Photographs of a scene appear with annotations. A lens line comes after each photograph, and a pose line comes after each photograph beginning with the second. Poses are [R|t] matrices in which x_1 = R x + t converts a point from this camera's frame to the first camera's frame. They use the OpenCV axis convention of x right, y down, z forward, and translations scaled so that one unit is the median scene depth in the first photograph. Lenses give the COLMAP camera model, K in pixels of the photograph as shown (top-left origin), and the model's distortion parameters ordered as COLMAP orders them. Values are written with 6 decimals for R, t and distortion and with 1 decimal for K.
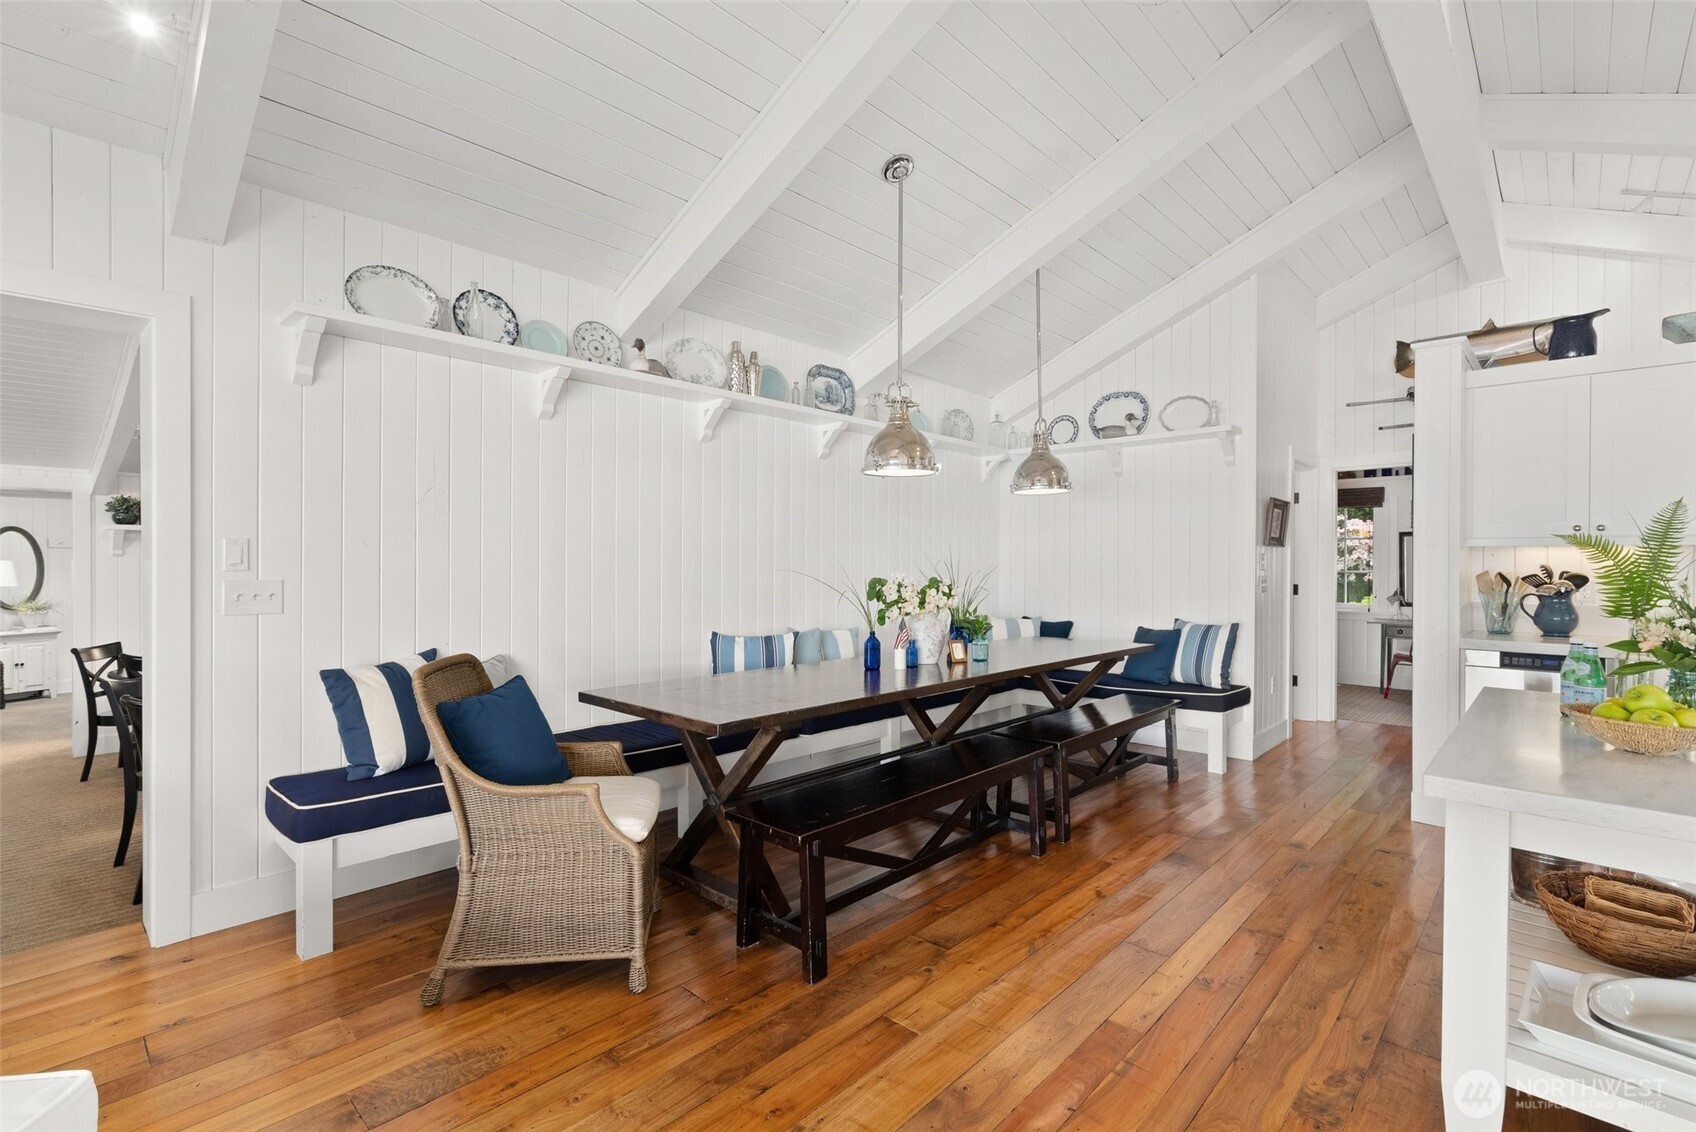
lens RADIAL K [[768.2, 0, 848.4], [0, 768.2, 567.6], [0, 0, 1]] dist [-0.001318, -0.000164]
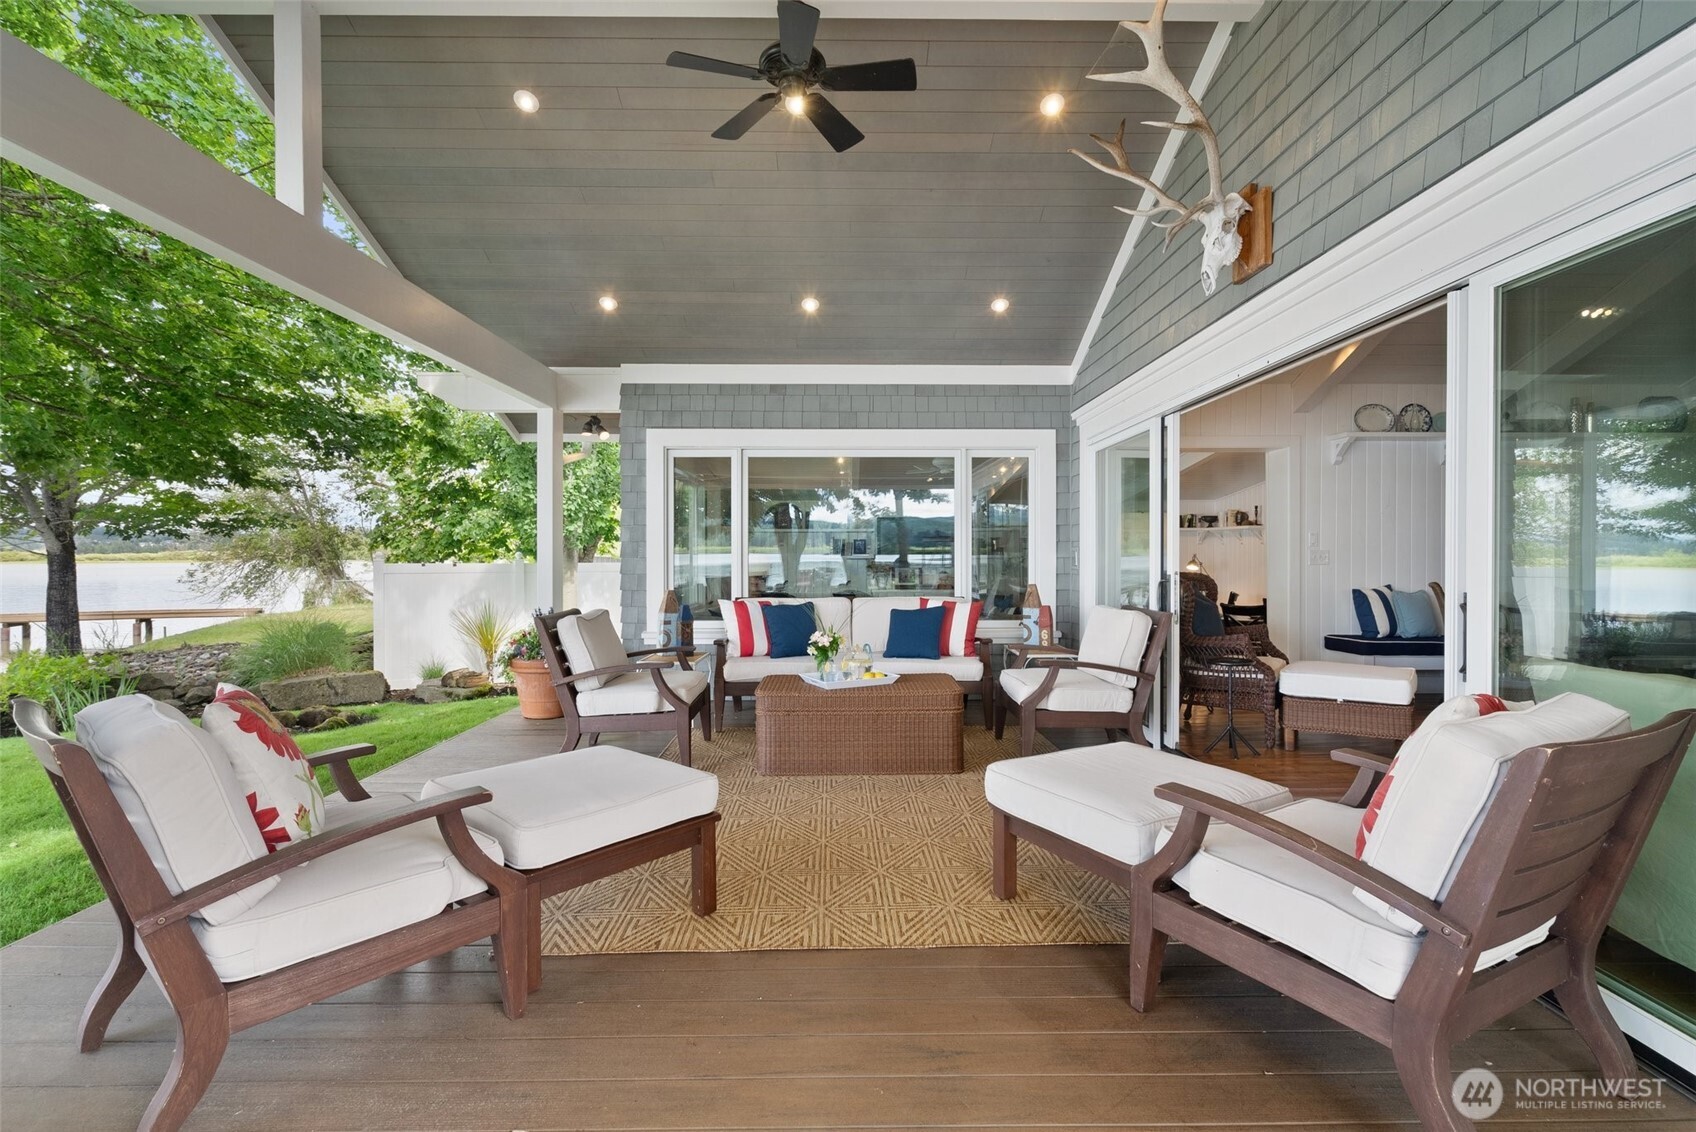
lens RADIAL K [[768.2, 0, 849.0], [0, 768.2, 564.1], [0, 0, 1]] dist [-0.001318, -0.000164]
pose [[0.693549, 0.005176, -0.720391, -0.063082], [0.000425, 0.999971, 0.007594, 0.037023], [0.720409, -0.005573, 0.693527, -1.551075]]
